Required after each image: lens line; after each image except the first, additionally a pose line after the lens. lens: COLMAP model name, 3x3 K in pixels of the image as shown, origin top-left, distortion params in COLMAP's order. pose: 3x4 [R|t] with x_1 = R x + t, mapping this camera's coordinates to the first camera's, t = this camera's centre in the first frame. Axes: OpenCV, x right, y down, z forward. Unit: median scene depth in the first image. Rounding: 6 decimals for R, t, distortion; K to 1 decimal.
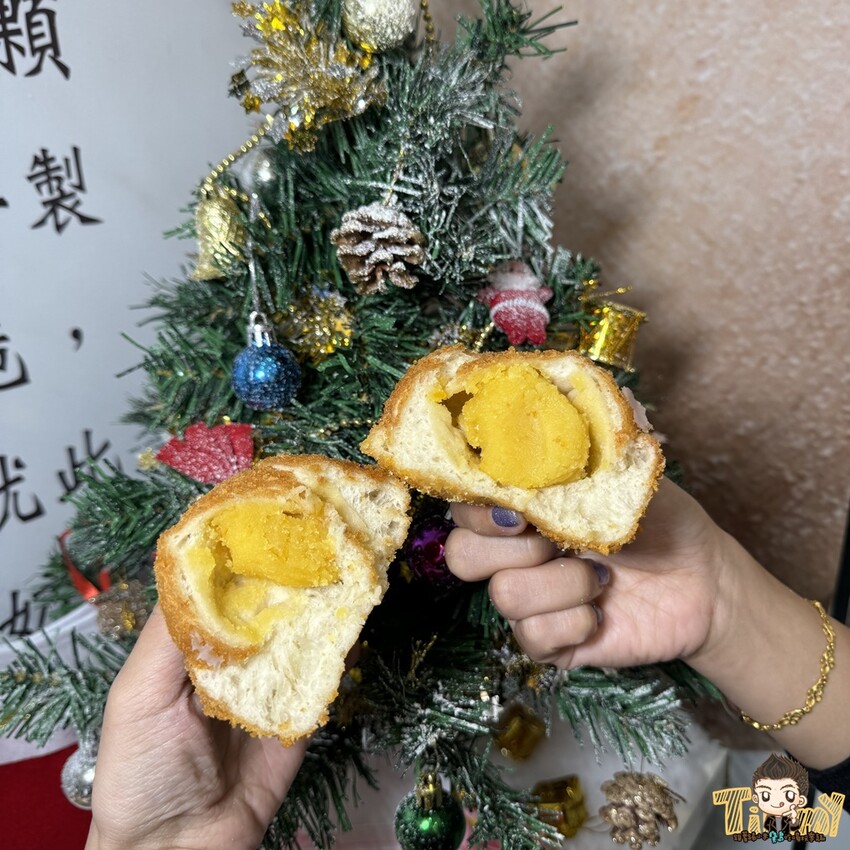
lens RADIAL K [[842.0, 0, 428.4], [0, 842.0, 416.3], [0, 0, 1]] dist [-0.016818, 0.000000]
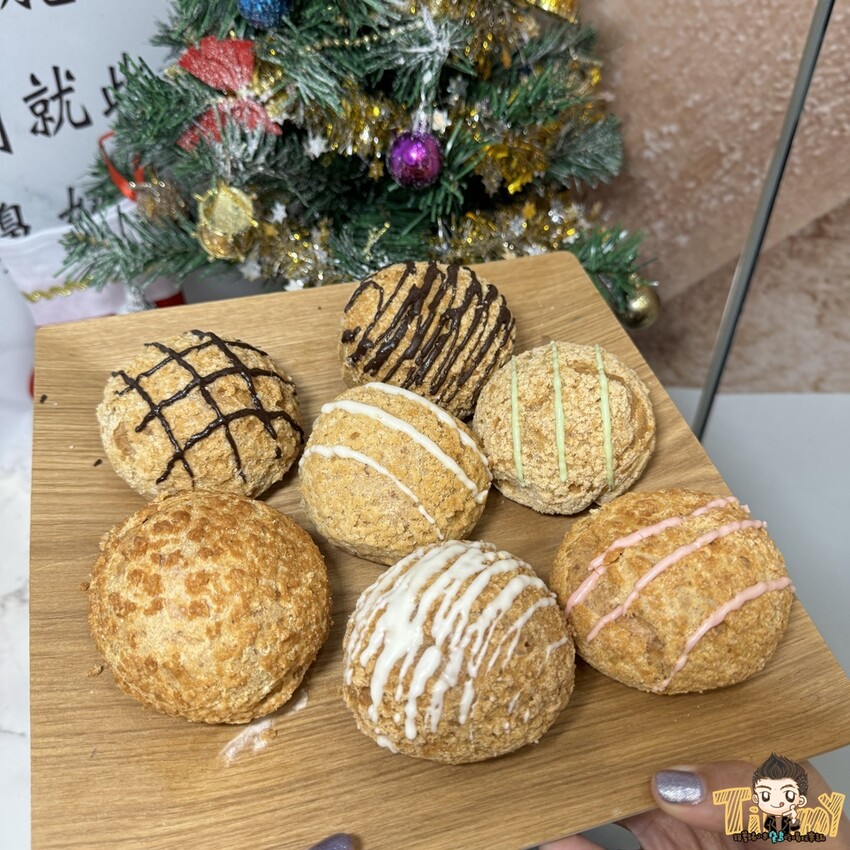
lens RADIAL K [[842.0, 0, 428.7], [0, 842.0, 422.1], [0, 0, 1]] dist [-0.016818, 0.000000]
pose [[0.994720, 0.097664, -0.031533, 0.116099], [-0.081626, 0.939128, 0.333731, 0.085206], [0.062207, -0.329395, 0.942141, -0.276327]]
